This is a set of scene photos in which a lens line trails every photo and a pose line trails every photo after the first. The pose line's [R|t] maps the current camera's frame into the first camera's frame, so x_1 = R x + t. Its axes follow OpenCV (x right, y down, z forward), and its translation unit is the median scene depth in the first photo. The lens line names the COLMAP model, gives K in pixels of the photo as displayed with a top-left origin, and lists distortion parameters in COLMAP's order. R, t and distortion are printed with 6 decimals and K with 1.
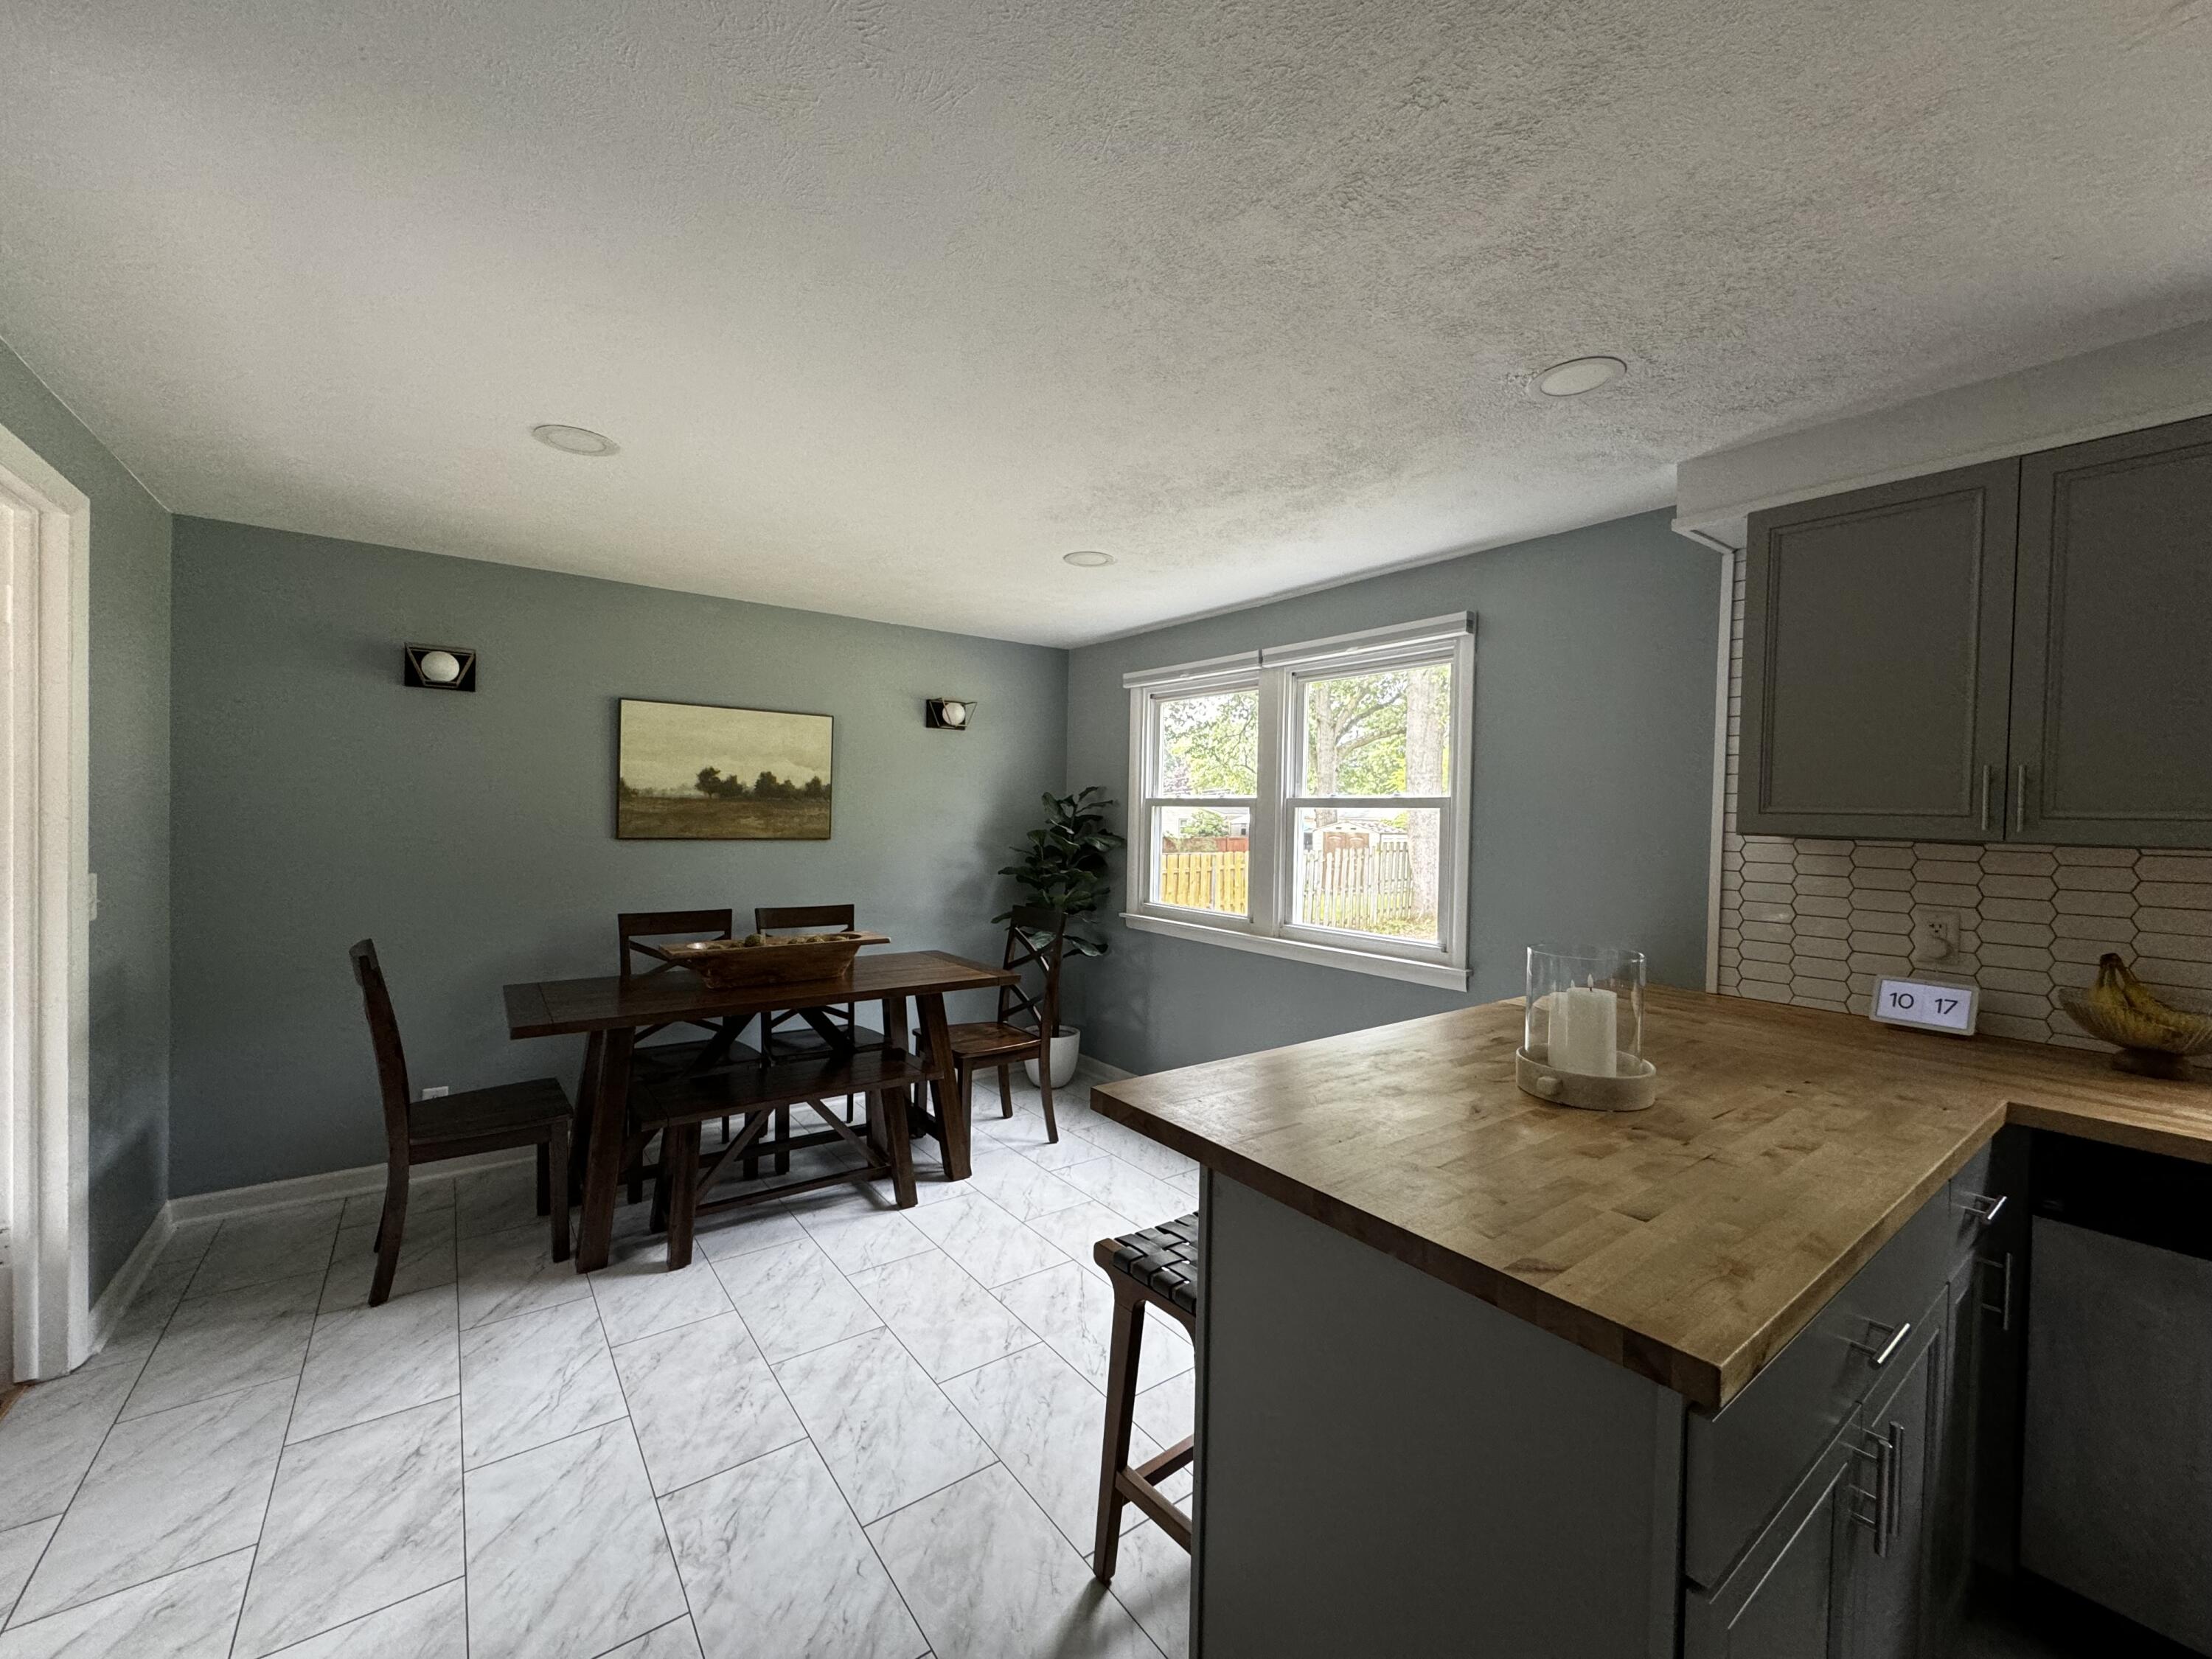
lens RADIAL K [[877.9, 0, 1106.3], [0, 877.9, 828.7], [0, 0, 1]] dist [-0.002054, 0.000264]
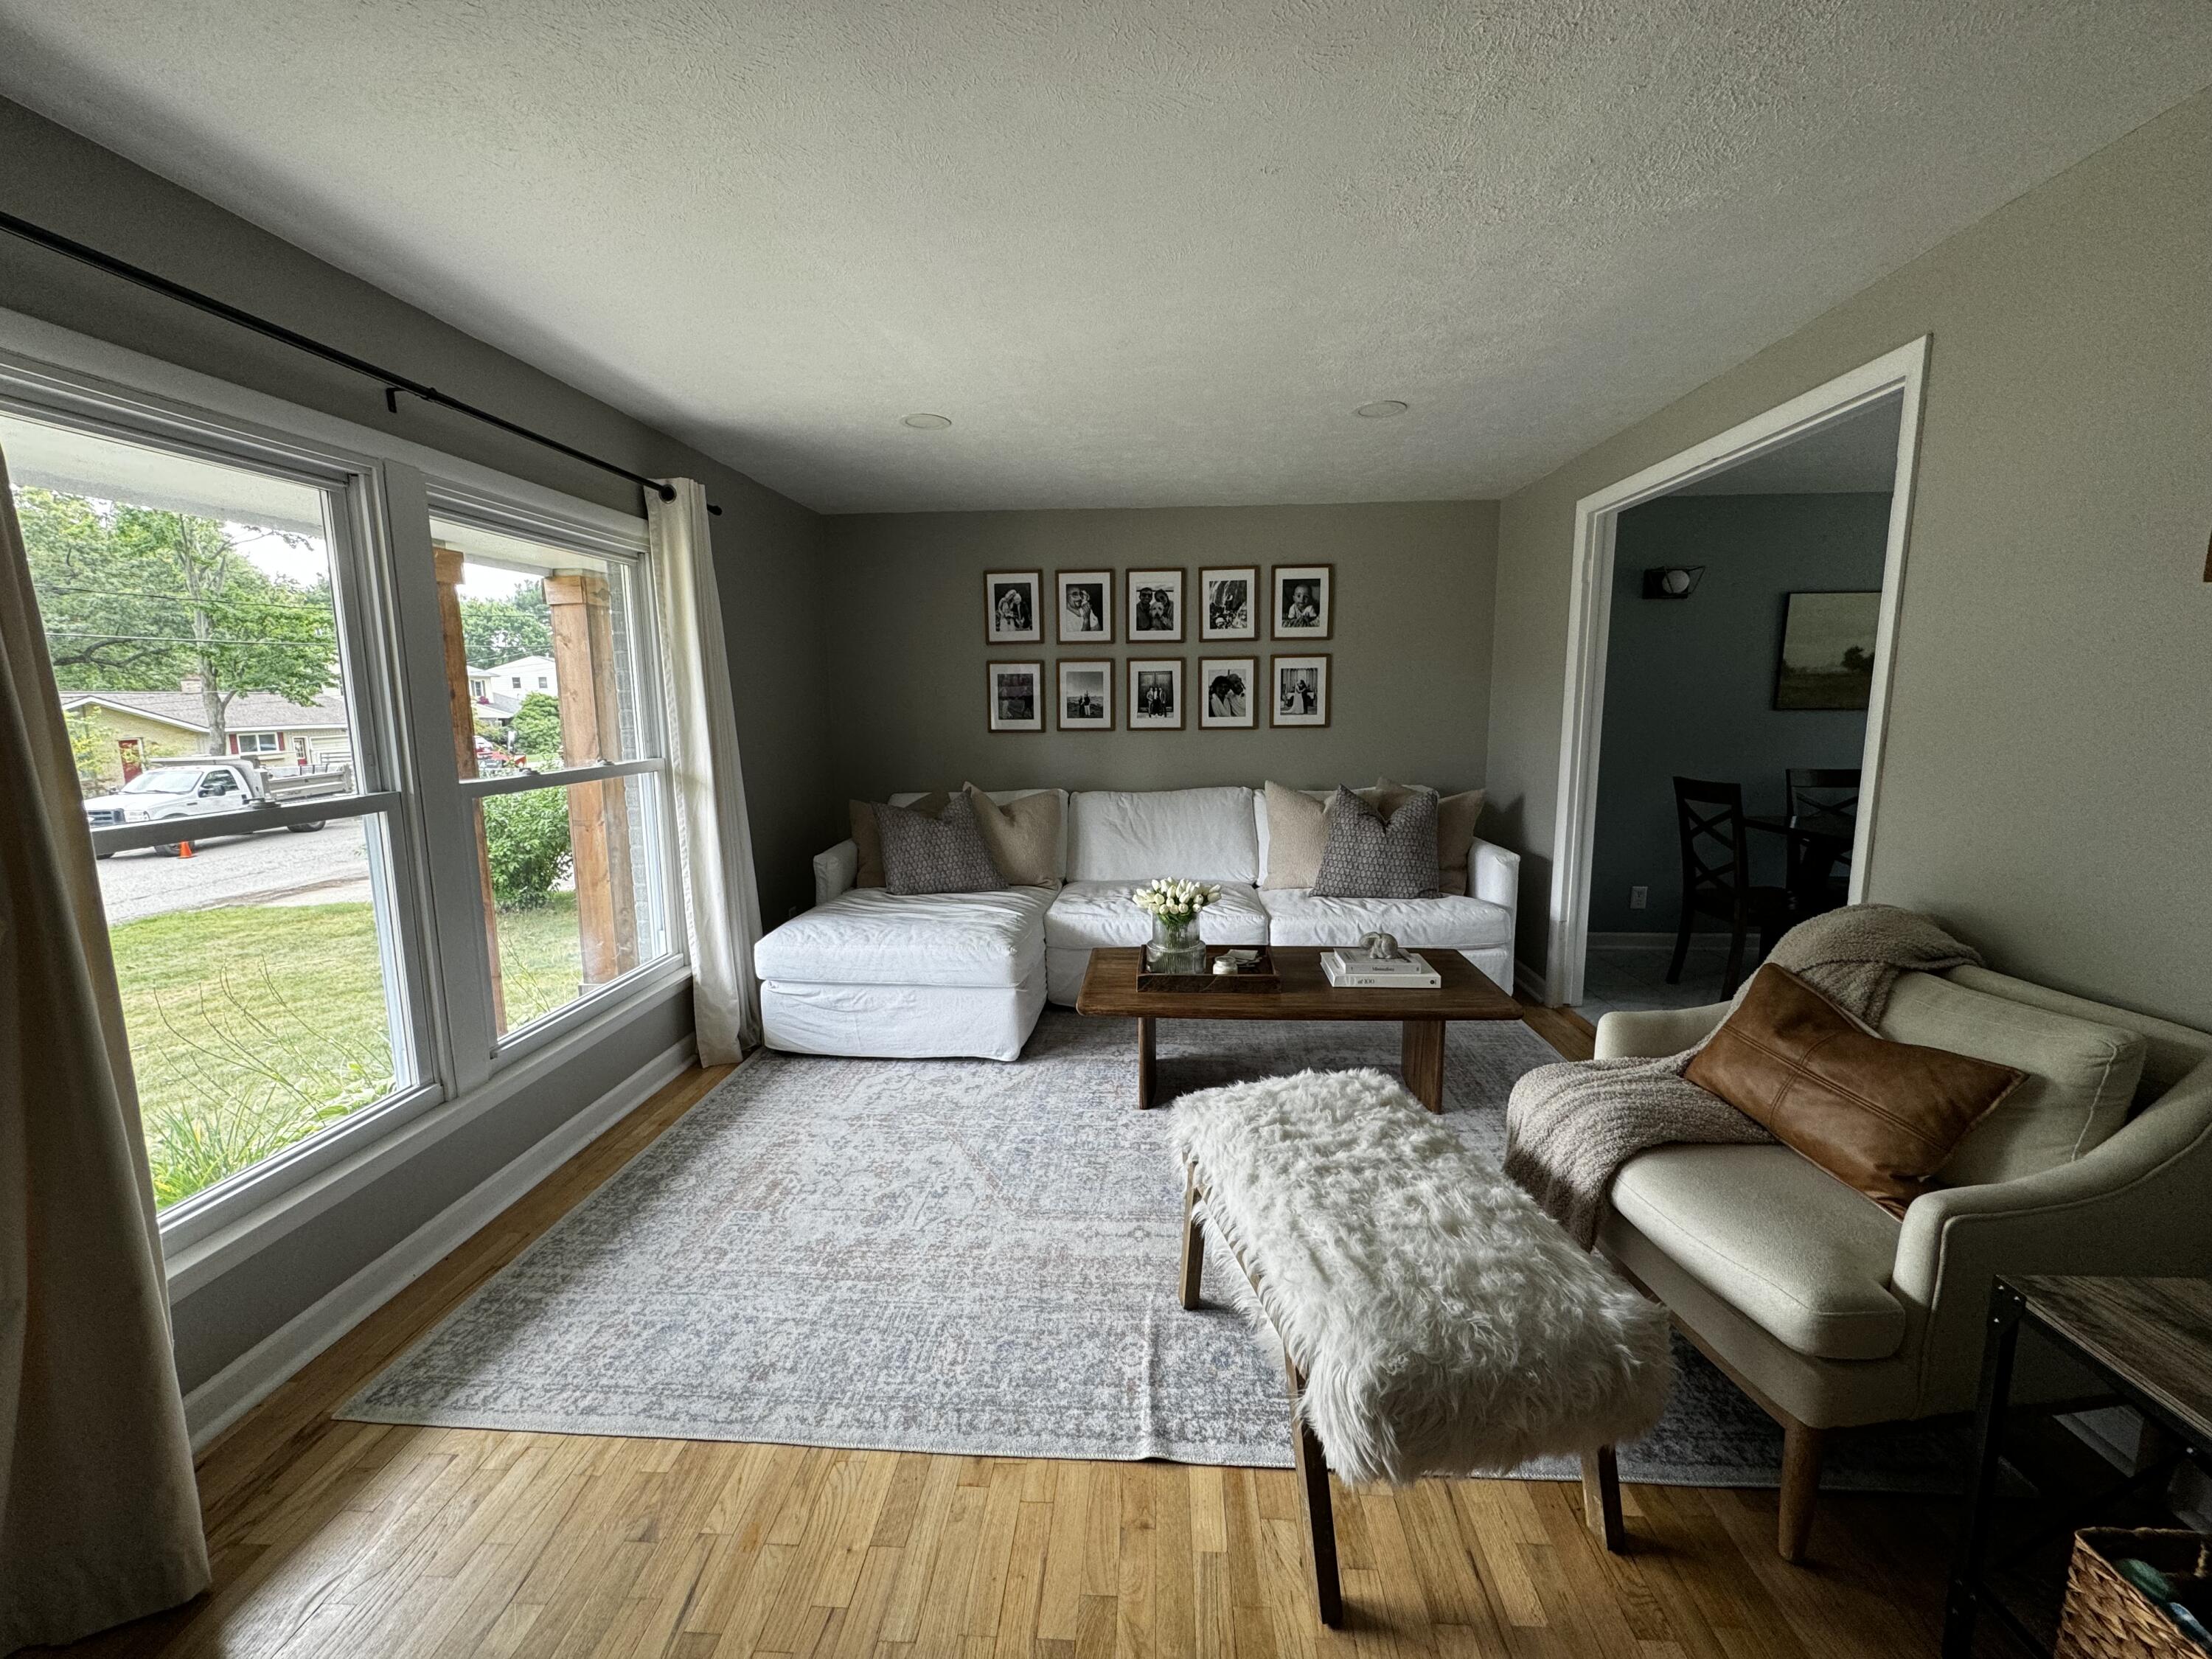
lens RADIAL K [[877.9, 0, 1102.3], [0, 877.9, 826.0], [0, 0, 1]] dist [-0.002054, 0.000264]
pose [[0.757814, 0.067325, -0.648988, -0.449018], [0.010380, 0.993292, 0.115163, 0.022209], [0.652389, -0.094009, 0.752032, -0.551554]]
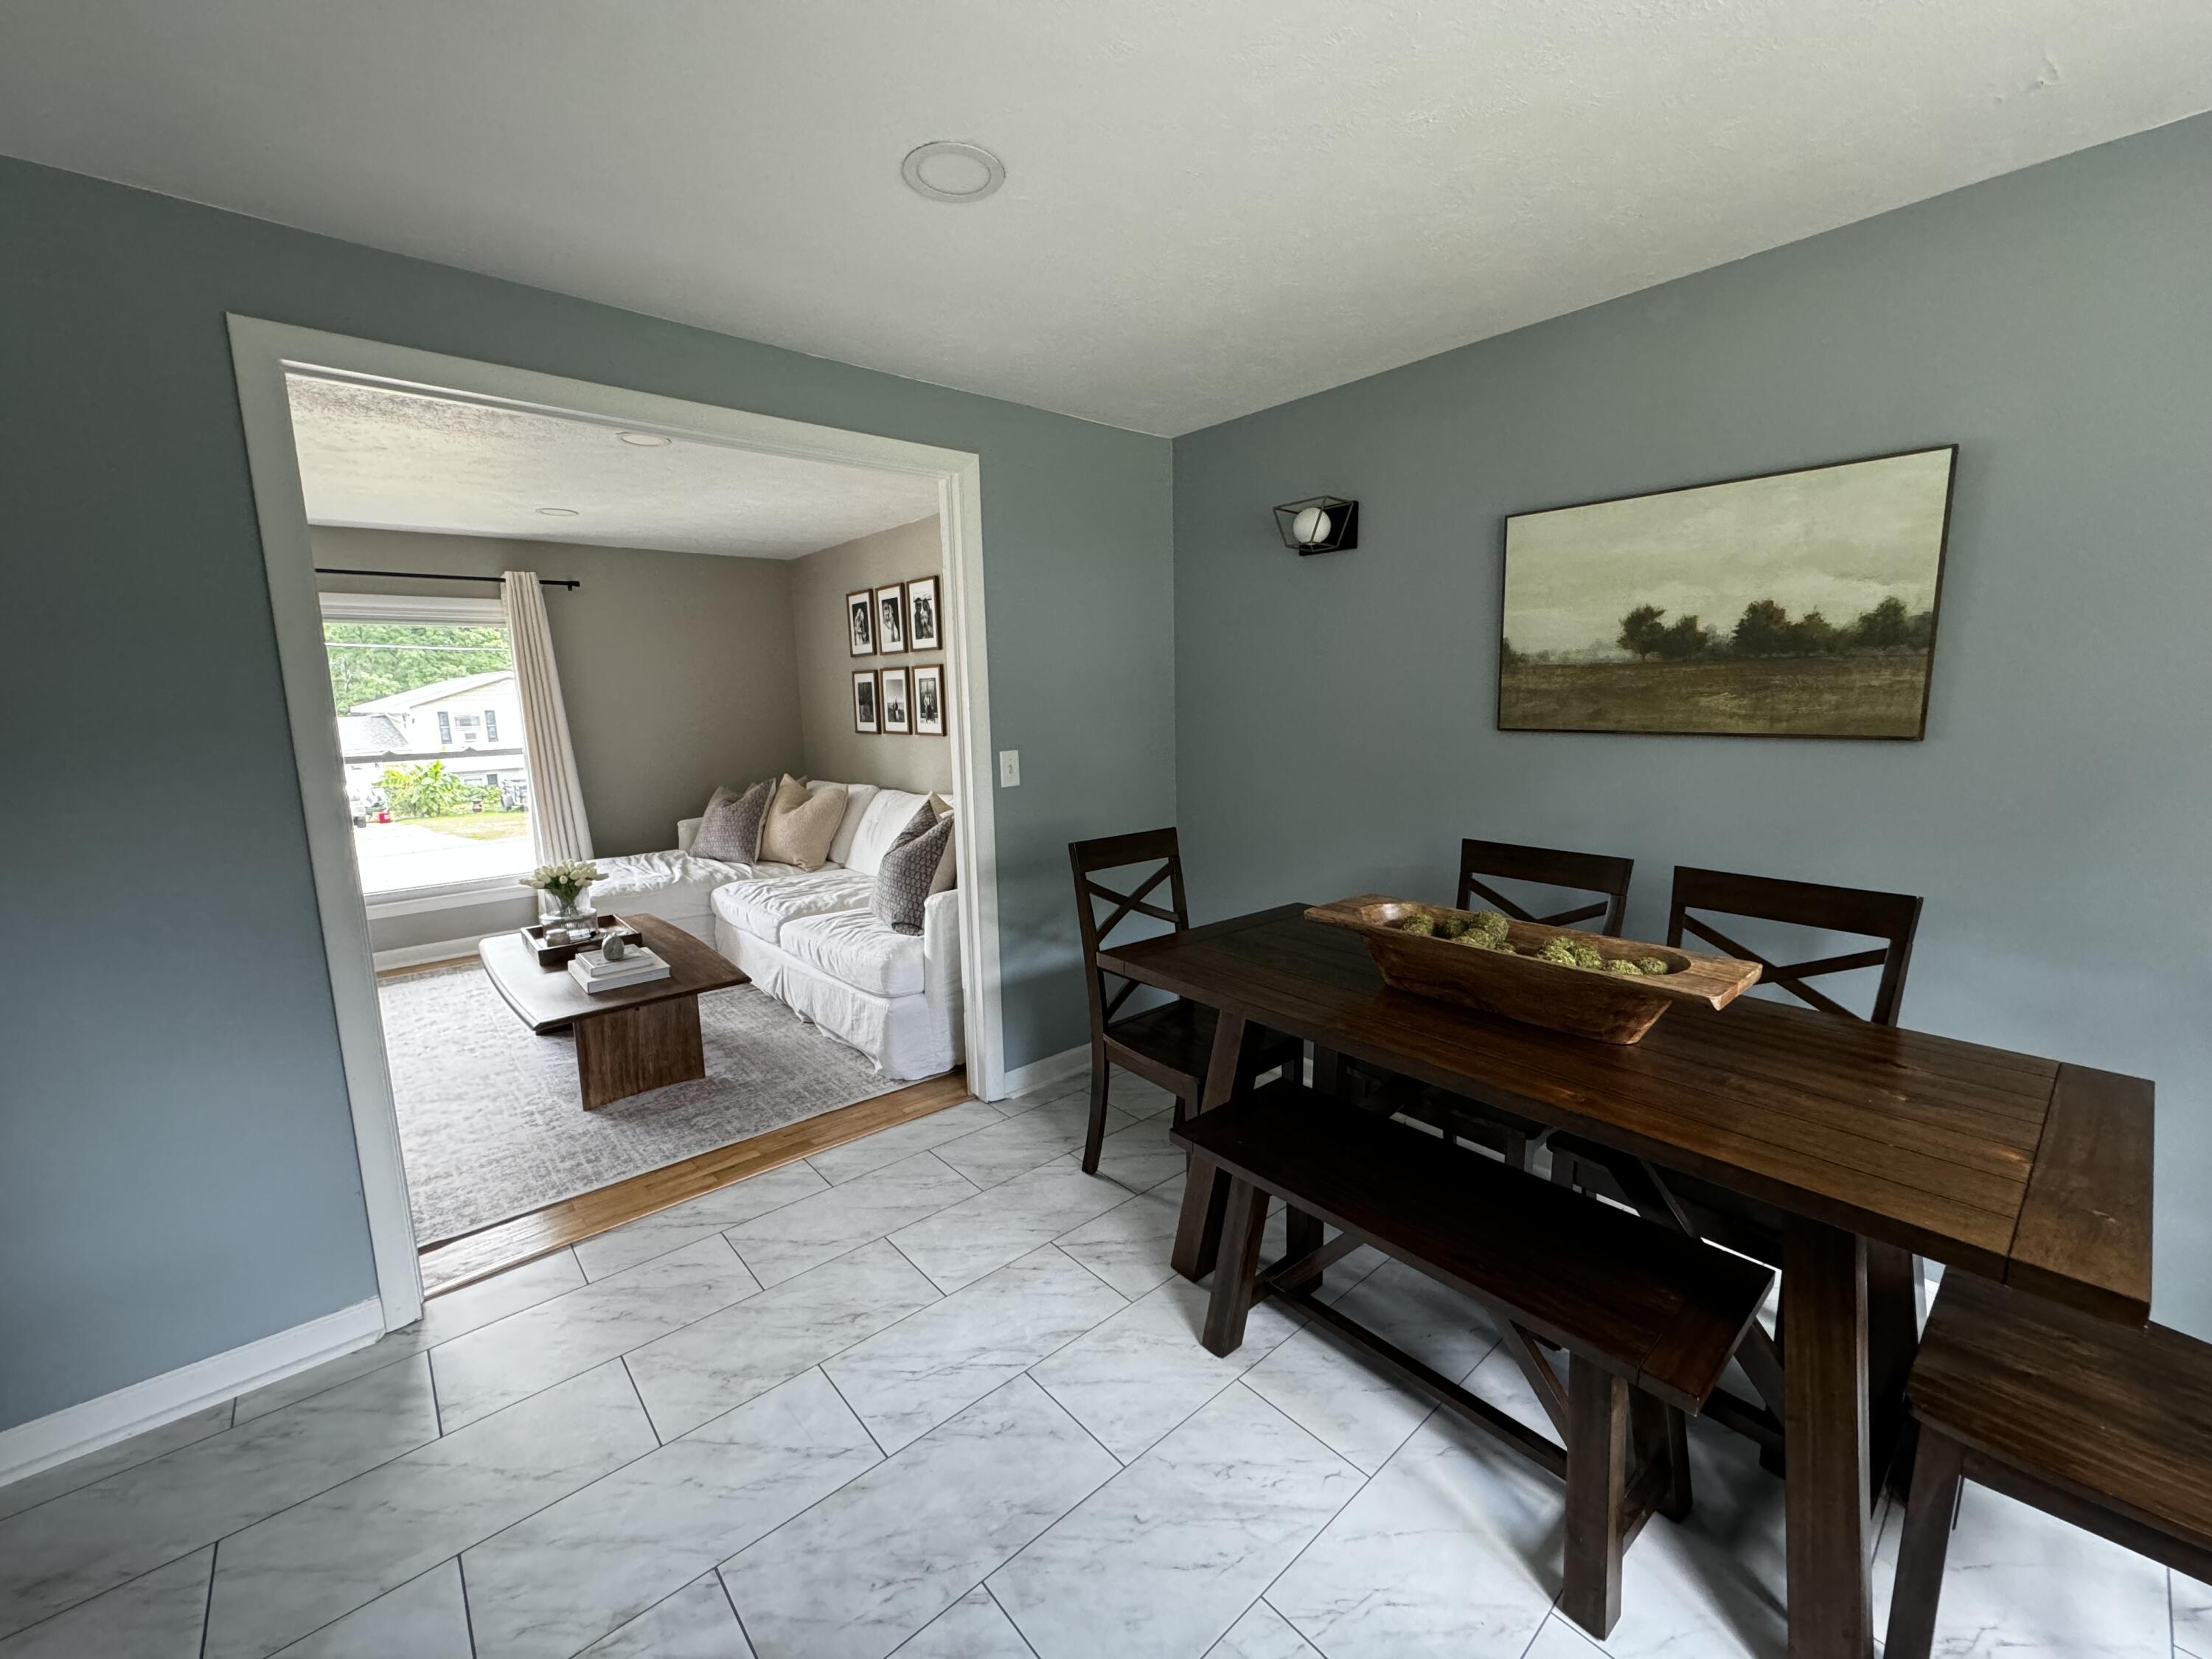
lens RADIAL K [[877.9, 0, 1104.3], [0, 877.9, 829.2], [0, 0, 1]] dist [-0.002054, 0.000264]
pose [[0.076675, 0.136594, -0.987655, 0.103400], [0.007076, 0.990472, 0.137533, -0.007909], [0.997031, -0.017534, 0.074978, 0.621587]]
